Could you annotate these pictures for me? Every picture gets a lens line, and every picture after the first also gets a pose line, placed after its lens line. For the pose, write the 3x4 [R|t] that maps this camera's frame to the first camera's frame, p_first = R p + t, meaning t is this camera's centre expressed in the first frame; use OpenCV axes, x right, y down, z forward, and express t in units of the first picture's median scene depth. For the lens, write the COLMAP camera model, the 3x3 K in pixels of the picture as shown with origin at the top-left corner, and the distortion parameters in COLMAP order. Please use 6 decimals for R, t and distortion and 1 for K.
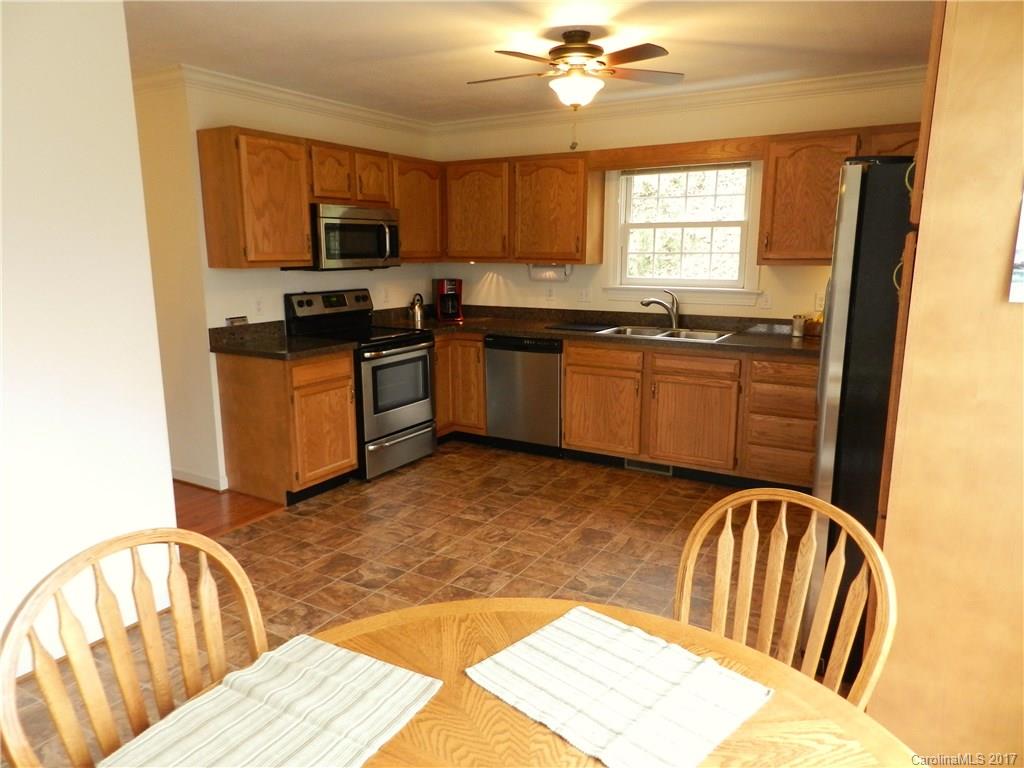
lens RADIAL K [[688.7, 0, 508.2], [0, 688.7, 385.7], [0, 0, 1]] dist [0.001497, -0.004350]
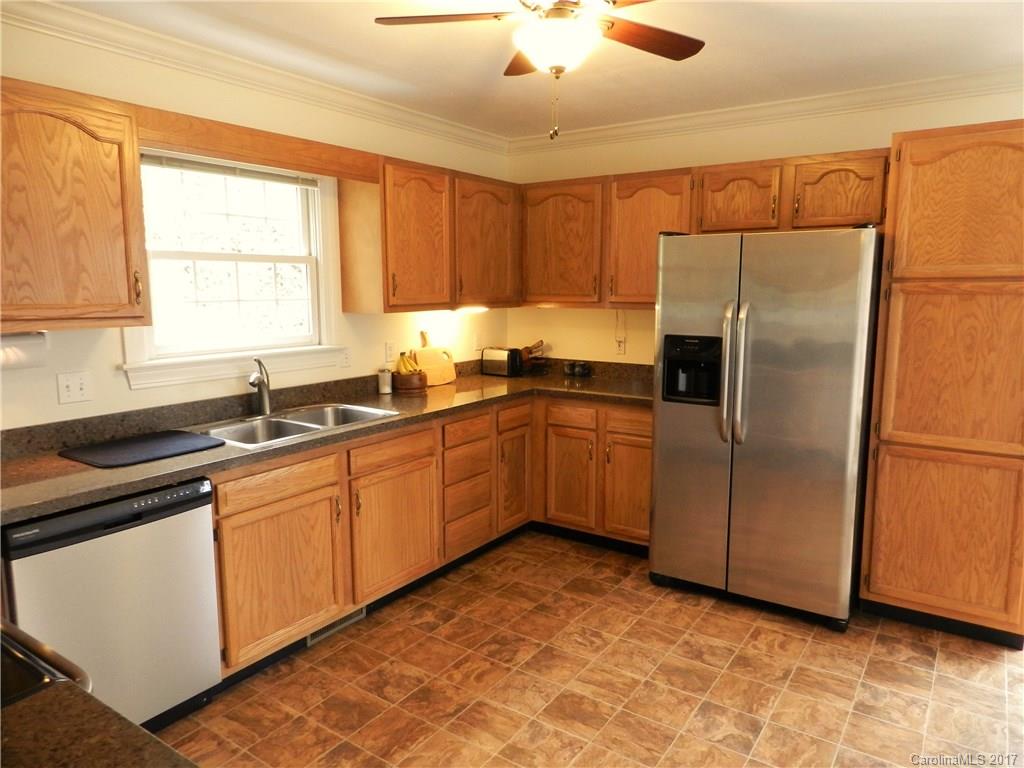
lens RADIAL K [[688.7, 0, 511.5], [0, 688.7, 382.8], [0, 0, 1]] dist [0.001497, -0.004350]
pose [[0.066173, -0.139658, 0.987986, -0.497864], [0.198012, 0.972302, 0.124179, -0.189825], [-0.977963, 0.187416, 0.091994, 0.910108]]
